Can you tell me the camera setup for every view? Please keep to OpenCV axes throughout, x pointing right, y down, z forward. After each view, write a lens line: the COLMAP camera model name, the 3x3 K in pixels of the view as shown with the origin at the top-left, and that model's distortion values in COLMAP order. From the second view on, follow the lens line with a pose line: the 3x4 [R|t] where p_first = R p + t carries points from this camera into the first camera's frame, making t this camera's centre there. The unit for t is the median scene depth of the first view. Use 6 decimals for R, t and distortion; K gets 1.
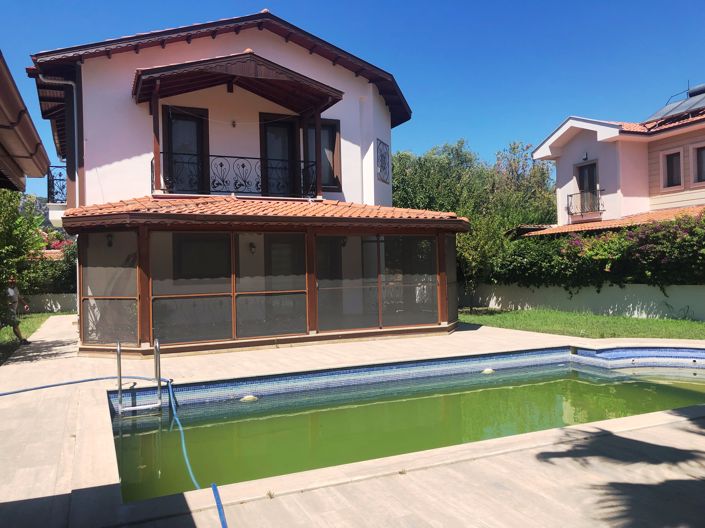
lens RADIAL K [[588.5, 0, 339.9], [0, 588.5, 257.6], [0, 0, 1]] dist [0.035276, -0.034369]
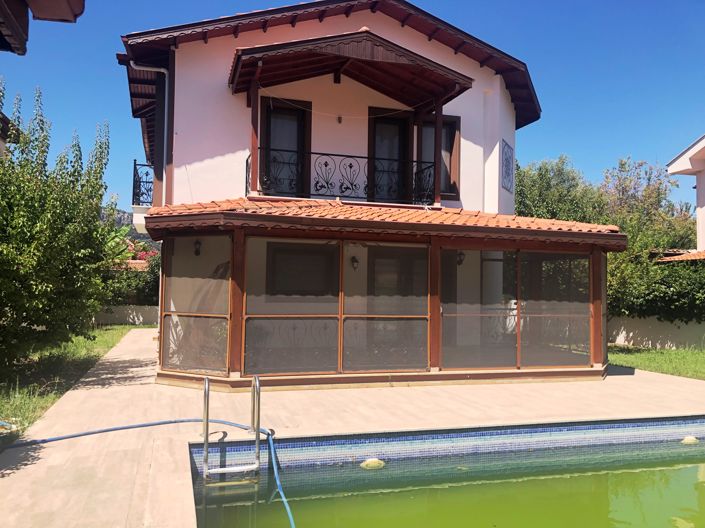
lens RADIAL K [[588.5, 0, 338.0], [0, 588.5, 257.2], [0, 0, 1]] dist [0.035276, -0.034369]
pose [[0.991134, 0.032036, -0.128943, -0.071170], [-0.036713, 0.998745, -0.034057, 0.006780], [0.127690, 0.038489, 0.991067, 0.165930]]
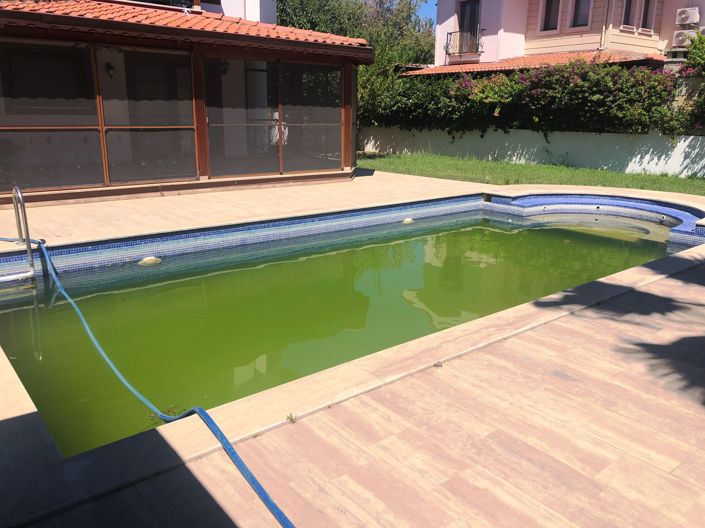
lens RADIAL K [[588.5, 0, 350.4], [0, 588.5, 262.2], [0, 0, 1]] dist [0.035276, -0.034369]
pose [[0.962286, -0.033016, 0.270030, -0.070020], [-0.041066, 0.963604, 0.264160, 0.010716], [-0.268923, -0.265286, 0.925907, 0.115722]]
